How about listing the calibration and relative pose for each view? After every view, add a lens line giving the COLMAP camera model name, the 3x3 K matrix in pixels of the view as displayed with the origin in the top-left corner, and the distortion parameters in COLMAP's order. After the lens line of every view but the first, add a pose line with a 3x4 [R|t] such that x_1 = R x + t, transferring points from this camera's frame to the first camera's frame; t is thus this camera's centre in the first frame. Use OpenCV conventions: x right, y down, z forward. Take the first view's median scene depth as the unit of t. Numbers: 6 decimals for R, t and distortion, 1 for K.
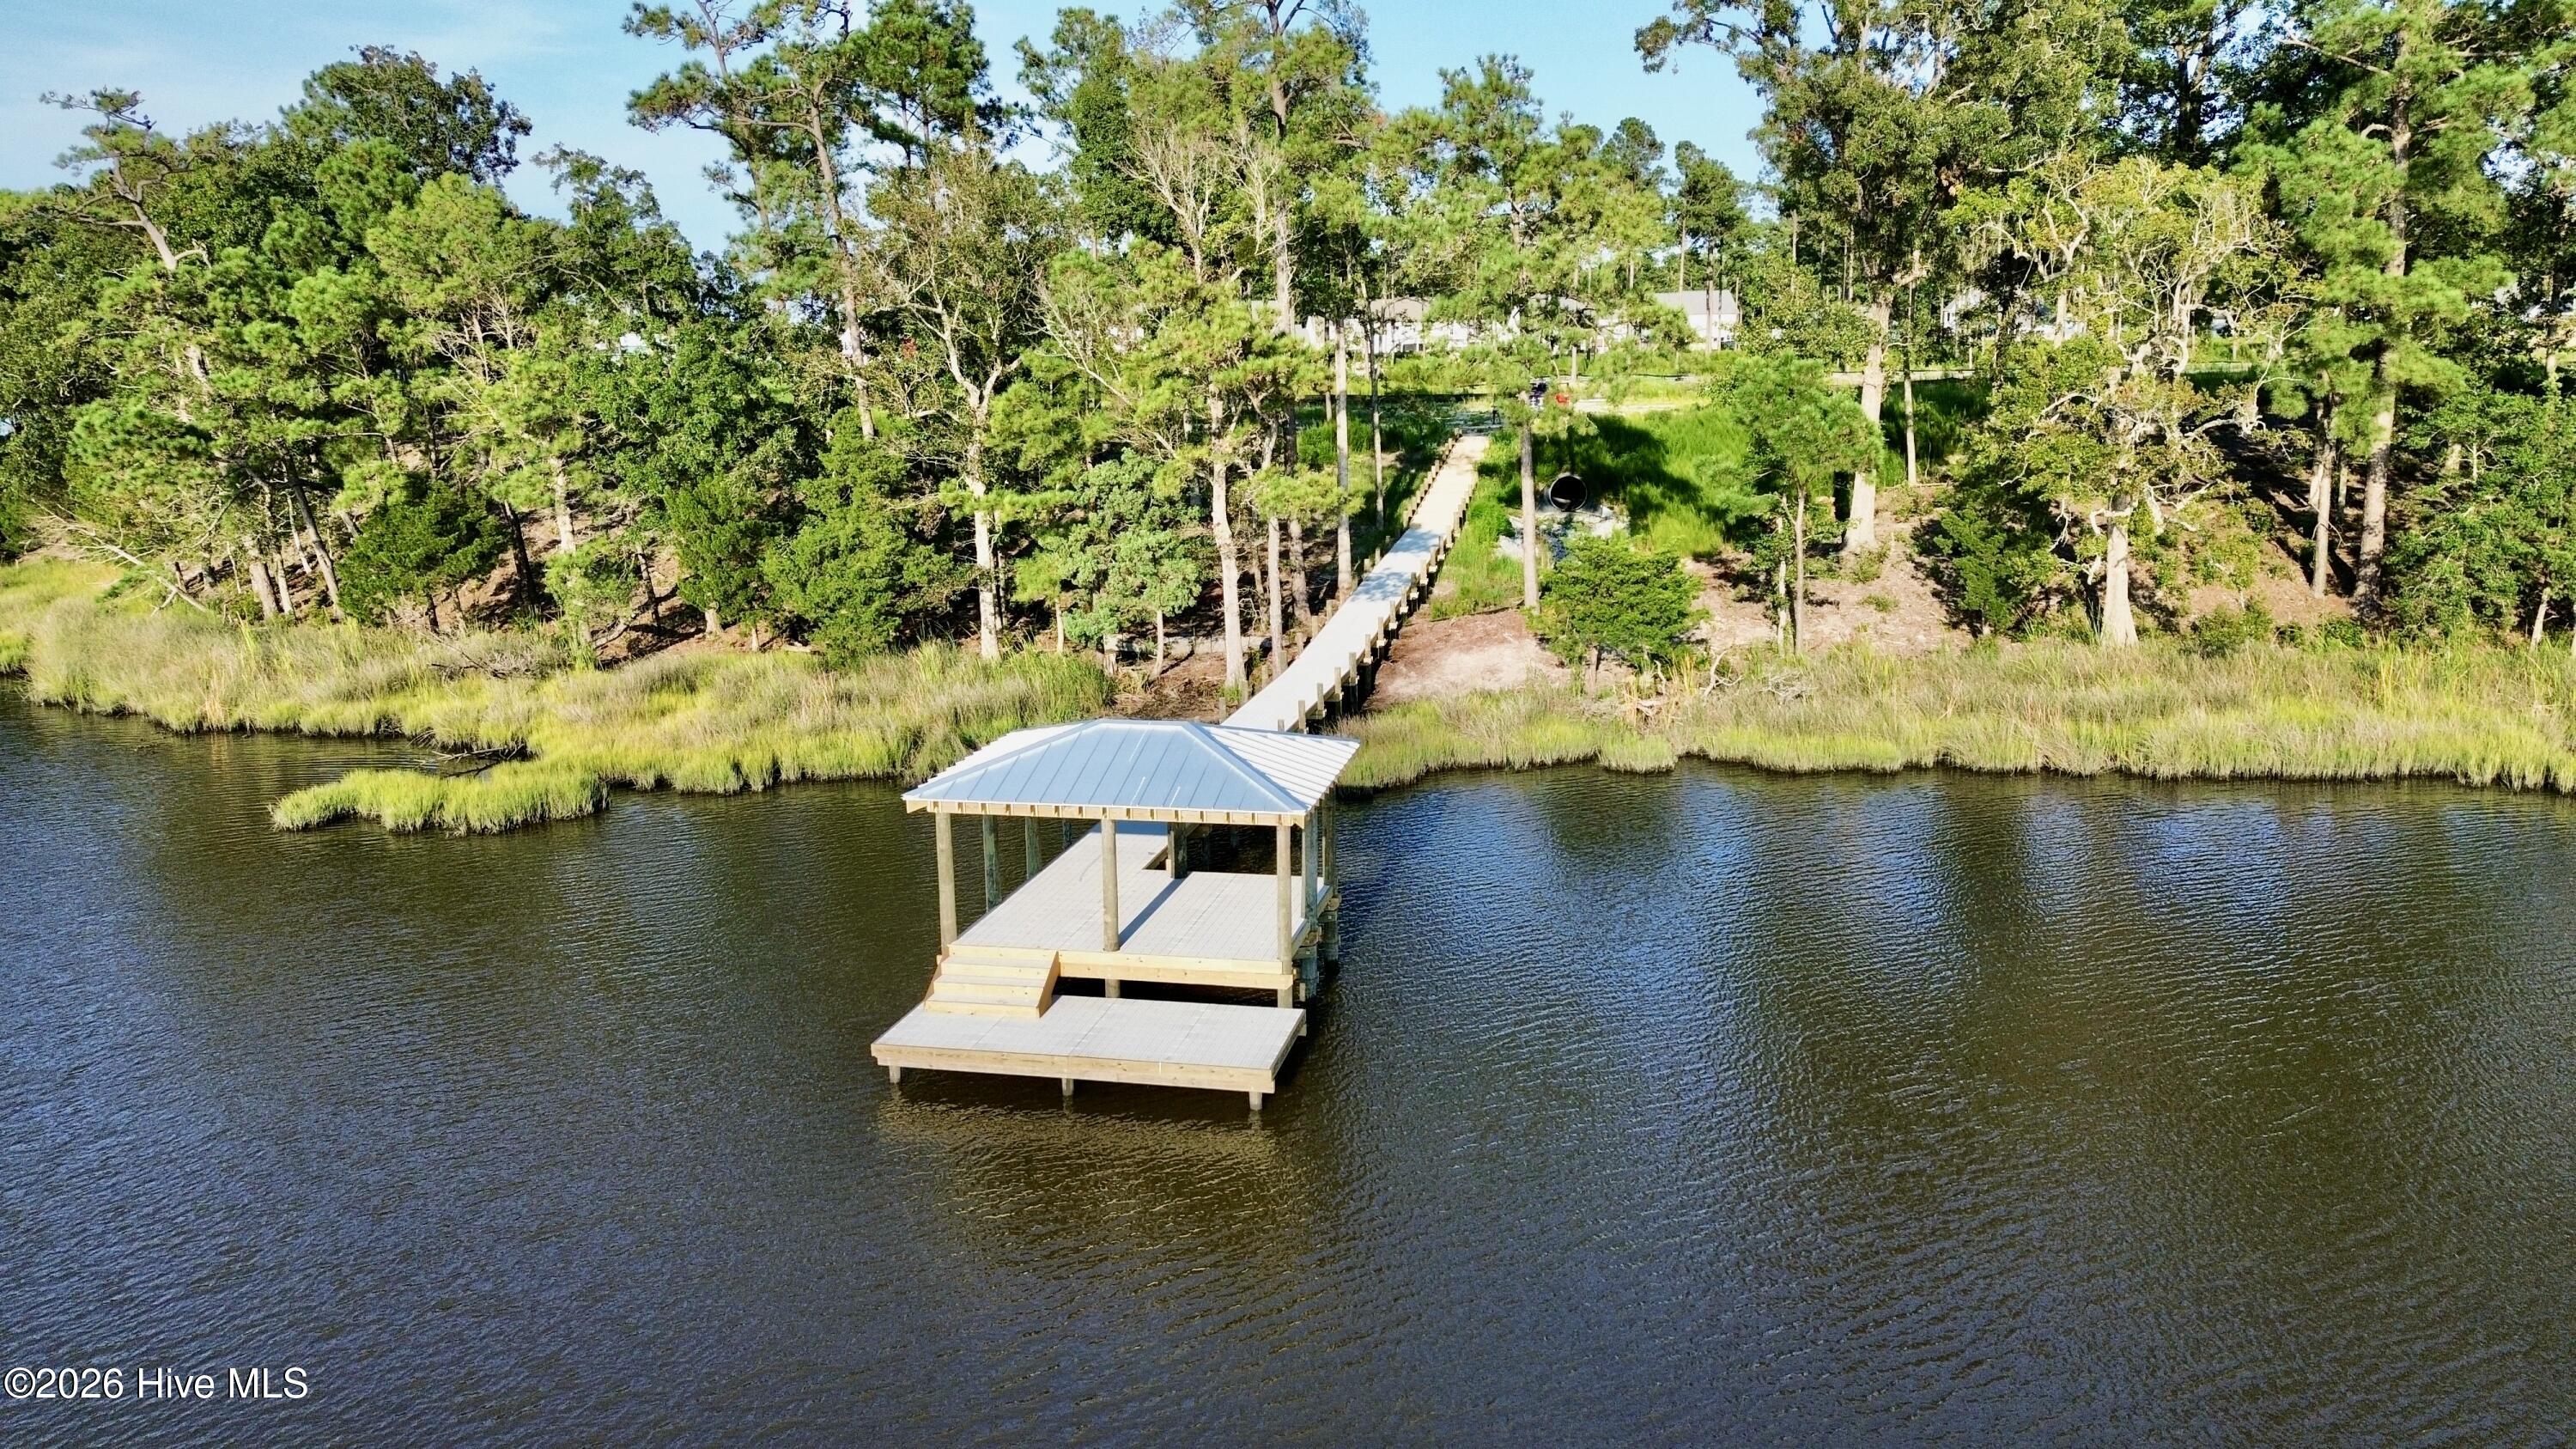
lens RADIAL K [[1821.9, 0, 1299.5], [0, 1821.9, 720.0], [0, 0, 1]] dist [0.058985, -0.040754]
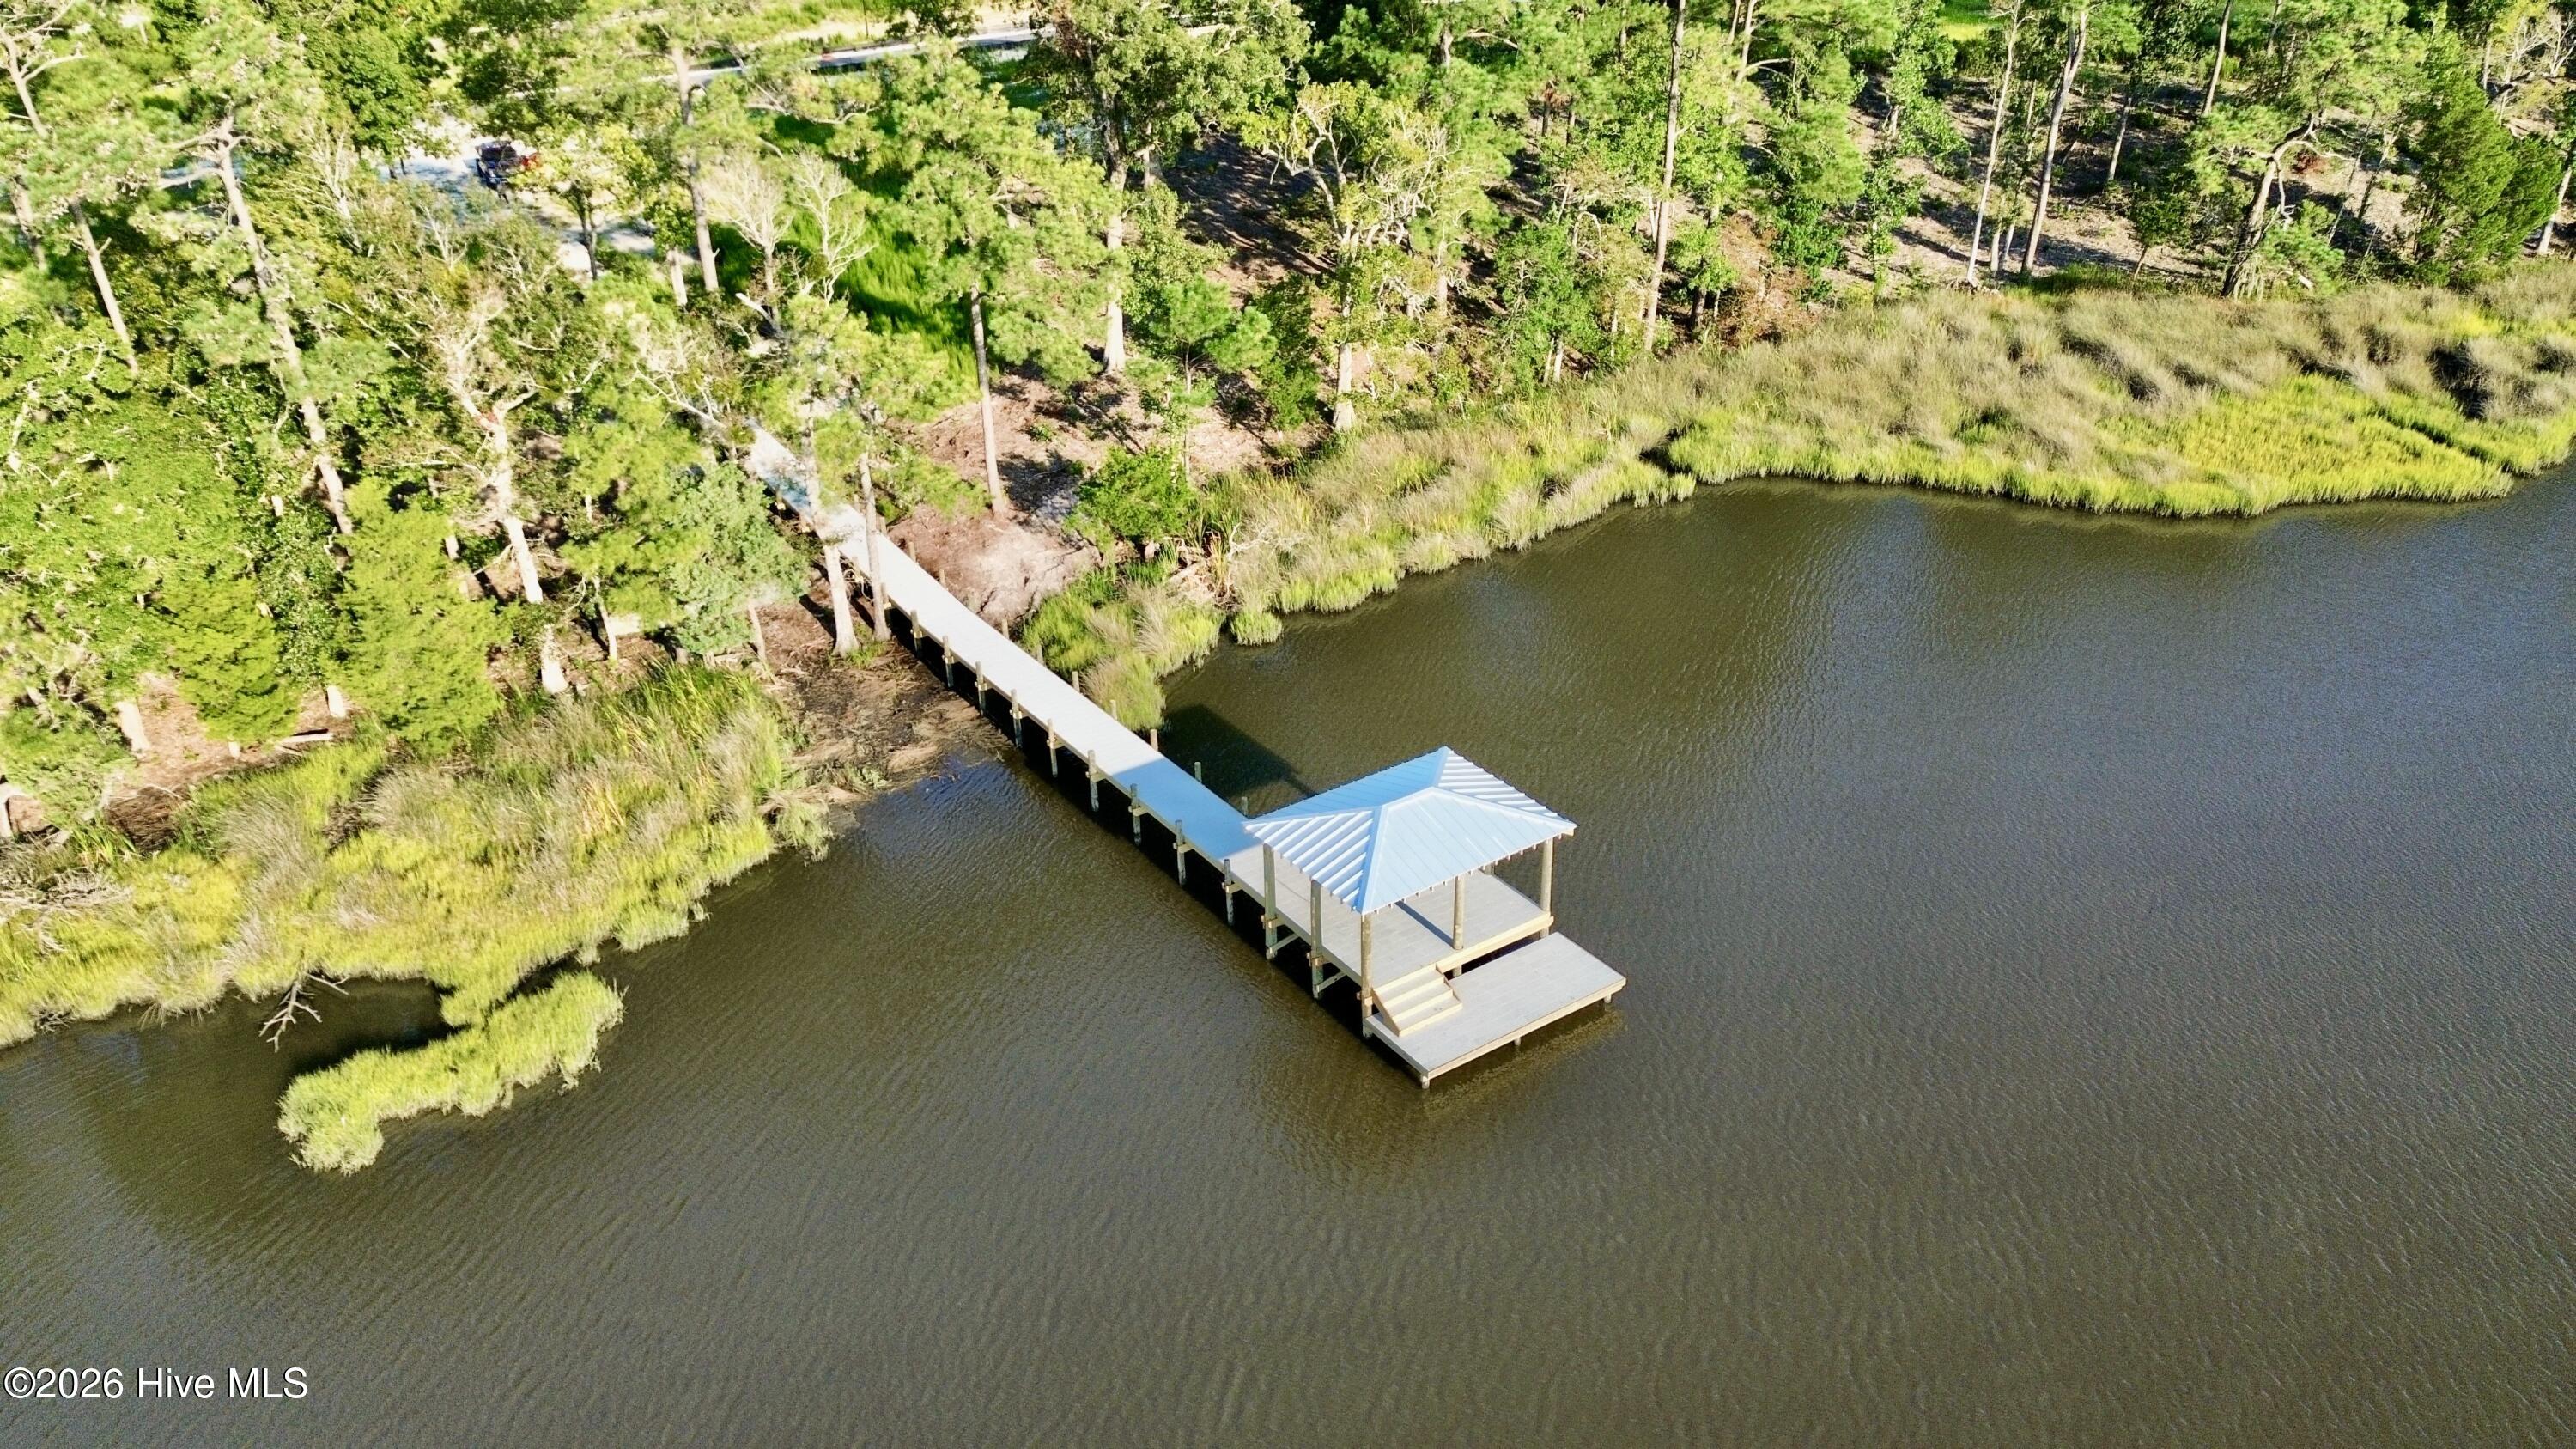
lens RADIAL K [[1822.6, 0, 1299.3], [0, 1822.6, 714.8], [0, 0, 1]] dist [0.087144, -0.099630]
pose [[0.690204, -0.349099, 0.633836, -0.578543], [0.152247, 0.926381, 0.344439, -0.319604], [-0.707417, -0.141234, 0.692541, 0.028889]]
